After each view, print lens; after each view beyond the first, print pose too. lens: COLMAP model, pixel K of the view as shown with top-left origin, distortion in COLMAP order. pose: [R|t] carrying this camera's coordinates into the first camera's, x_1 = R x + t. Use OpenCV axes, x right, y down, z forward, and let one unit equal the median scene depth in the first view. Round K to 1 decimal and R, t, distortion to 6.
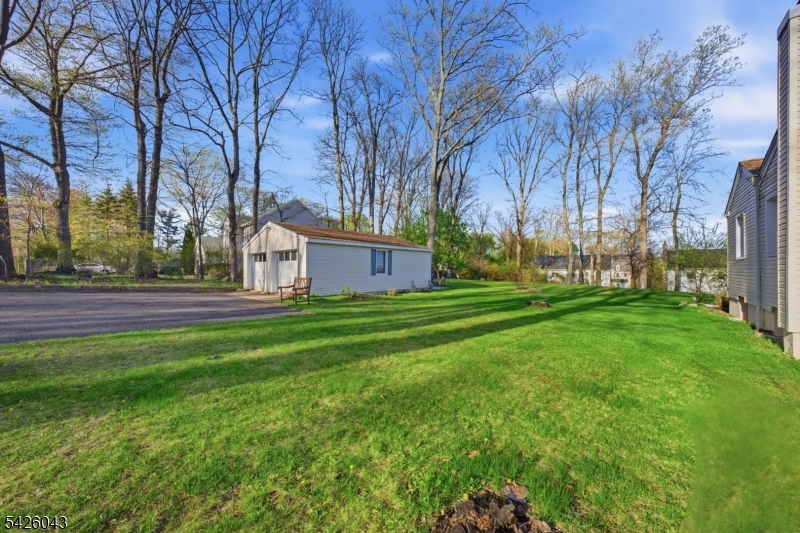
lens RADIAL K [[272.4, 0, 402.3], [0, 272.4, 270.2], [0, 0, 1]] dist [-0.019948, 0.000293]
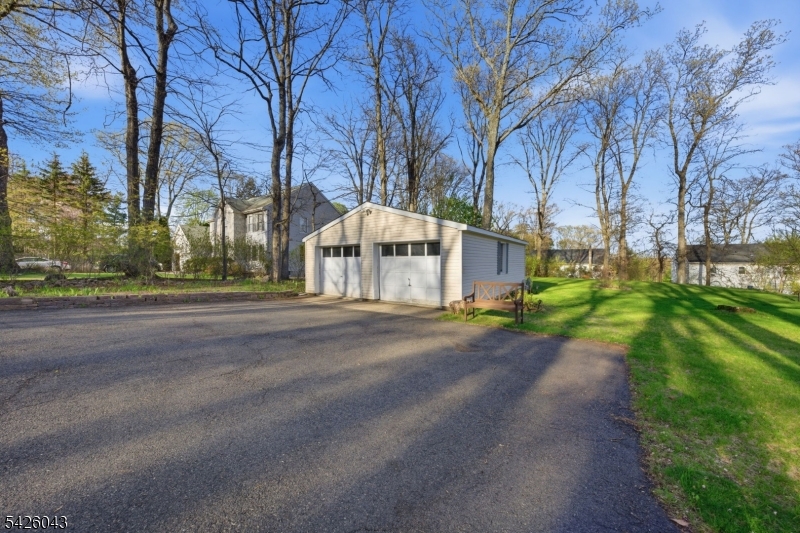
lens RADIAL K [[276.4, 0, 402.2], [0, 276.4, 266.6], [0, 0, 1]] dist [-0.024839, 0.003486]
pose [[0.992683, -0.003260, 0.120702, -0.322777], [0.001898, 0.999933, 0.011396, -0.009195], [-0.120731, -0.011084, 0.992623, 0.162033]]
